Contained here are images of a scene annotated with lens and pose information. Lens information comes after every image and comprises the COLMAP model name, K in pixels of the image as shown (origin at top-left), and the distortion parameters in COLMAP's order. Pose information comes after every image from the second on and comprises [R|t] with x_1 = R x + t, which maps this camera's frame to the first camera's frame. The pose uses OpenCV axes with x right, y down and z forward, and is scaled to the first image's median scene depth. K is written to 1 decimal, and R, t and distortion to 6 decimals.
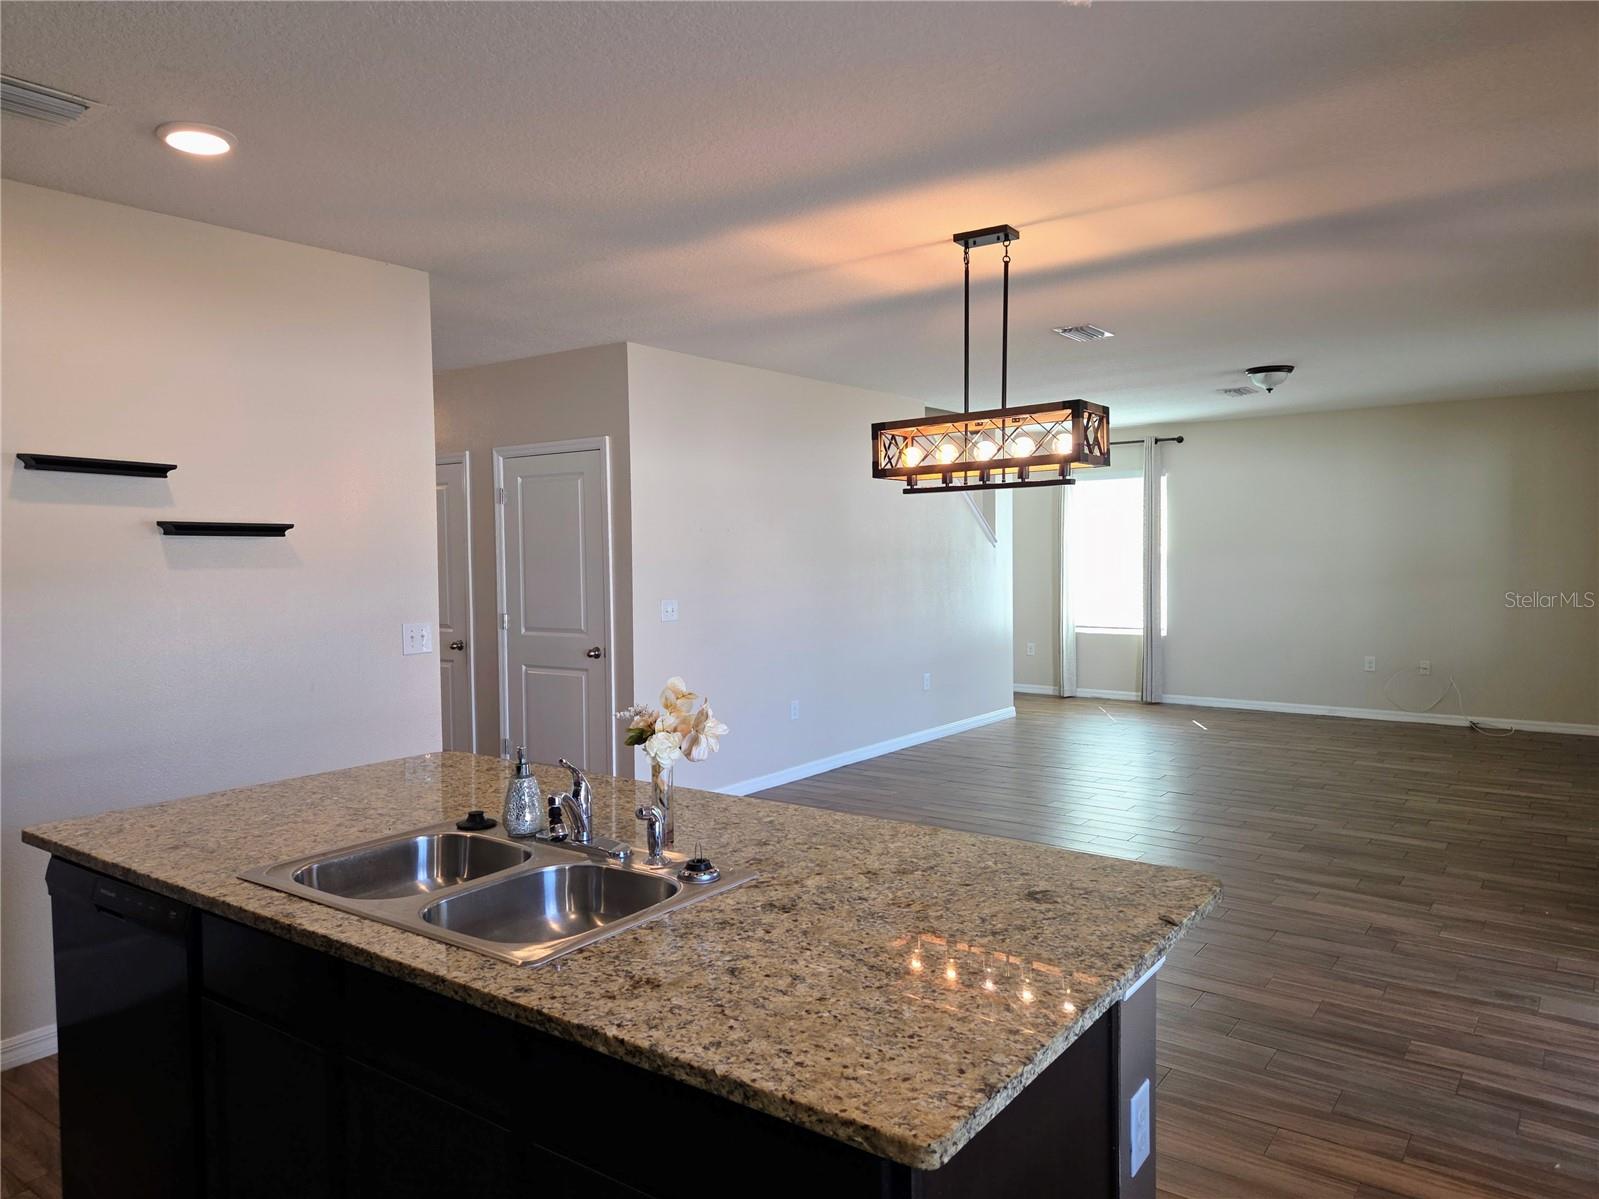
lens RADIAL K [[1082.2, 0, 782.8], [0, 1082.2, 600.9], [0, 0, 1]] dist [0.057245, -0.045471]
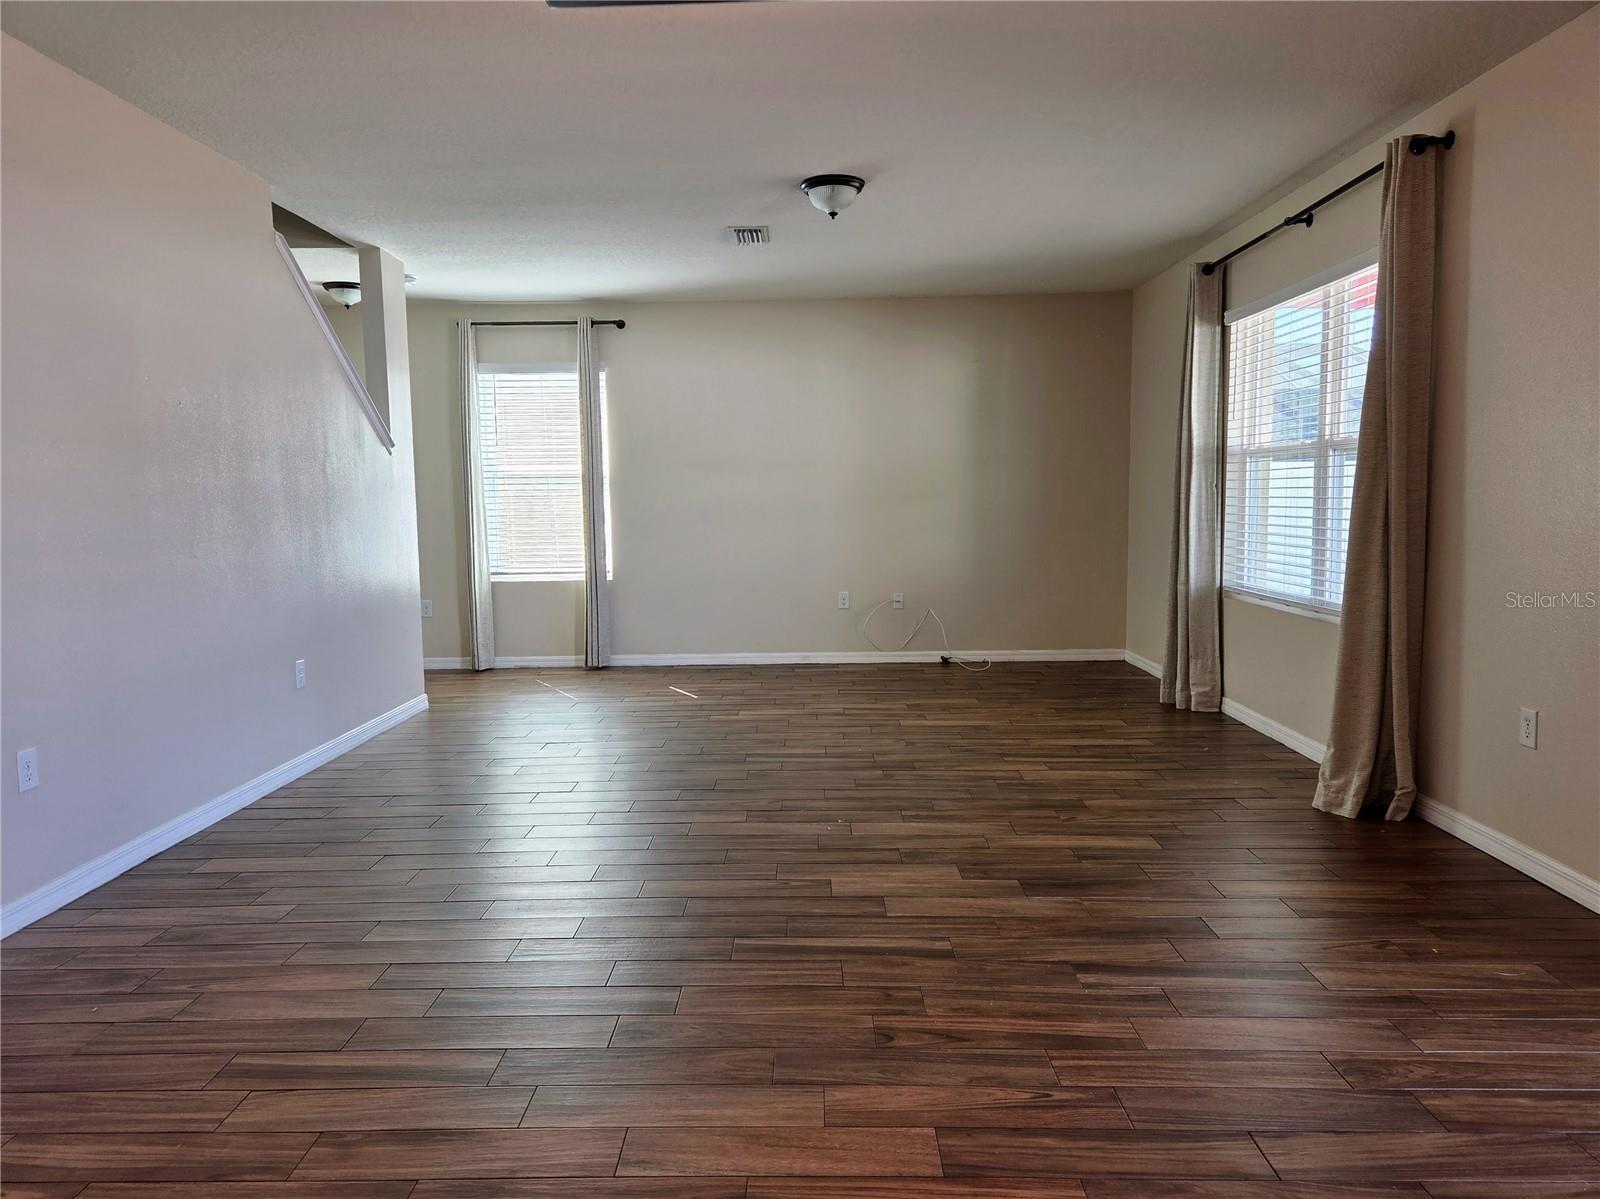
lens RADIAL K [[1082.9, 0, 803.8], [0, 1082.9, 591.6], [0, 0, 1]] dist [0.057245, -0.045471]
pose [[0.804421, -0.051561, 0.591818, 0.003442], [0.032360, 0.998550, 0.043013, 0.011712], [-0.593178, -0.015449, 0.804923, 0.300281]]
